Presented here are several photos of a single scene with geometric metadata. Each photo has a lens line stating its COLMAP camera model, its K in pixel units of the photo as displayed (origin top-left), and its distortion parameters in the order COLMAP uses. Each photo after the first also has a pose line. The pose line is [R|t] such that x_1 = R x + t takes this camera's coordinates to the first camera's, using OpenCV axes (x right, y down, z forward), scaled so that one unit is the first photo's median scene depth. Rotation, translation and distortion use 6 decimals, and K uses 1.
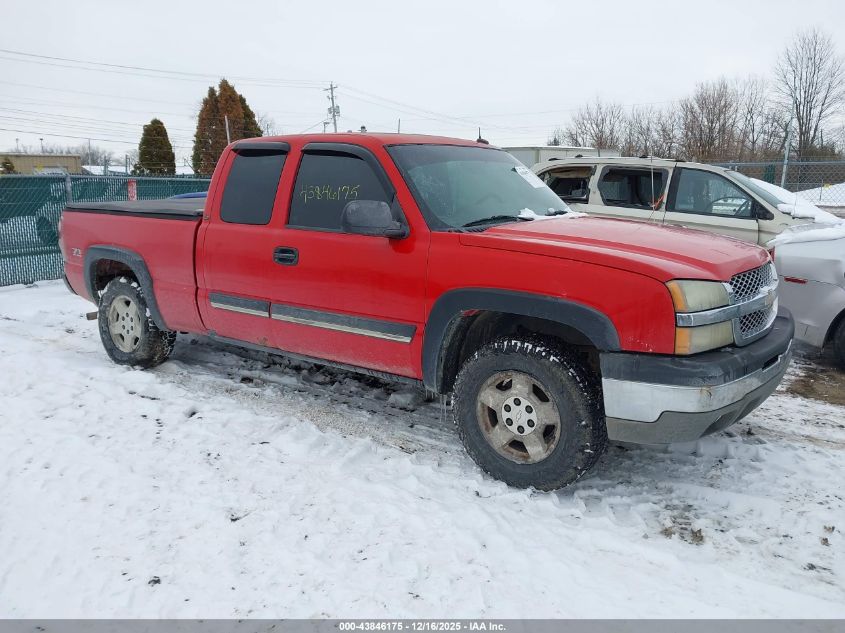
lens RADIAL K [[682.1, 0, 427.9], [0, 682.1, 320.9], [0, 0, 1]] dist [0.013406, -0.006722]
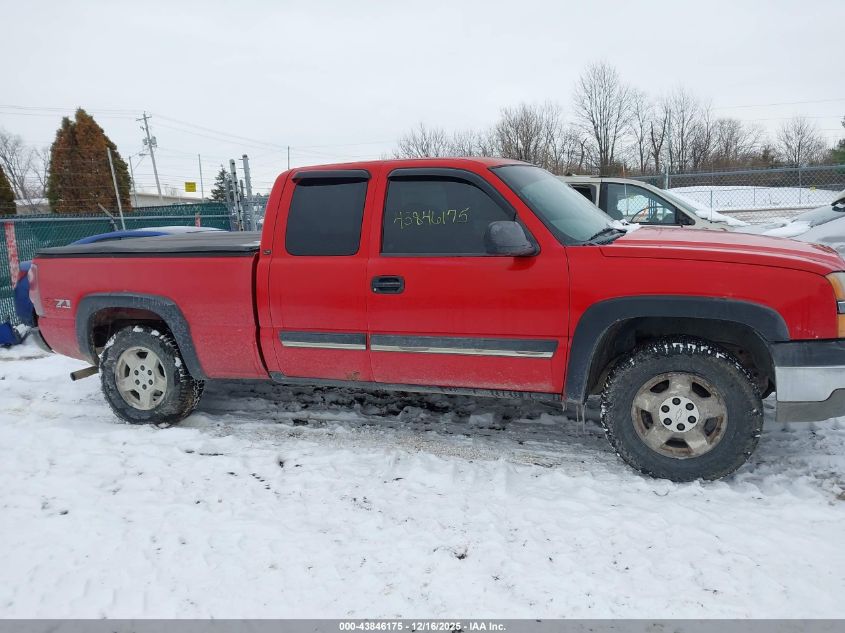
lens RADIAL K [[682.1, 0, 427.9], [0, 682.1, 320.9], [0, 0, 1]] dist [0.013406, -0.006722]
pose [[0.962152, -0.091354, 0.256747, -0.397256], [0.100660, 0.994648, -0.023311, -0.015056], [-0.253243, 0.048272, 0.966198, 0.052091]]
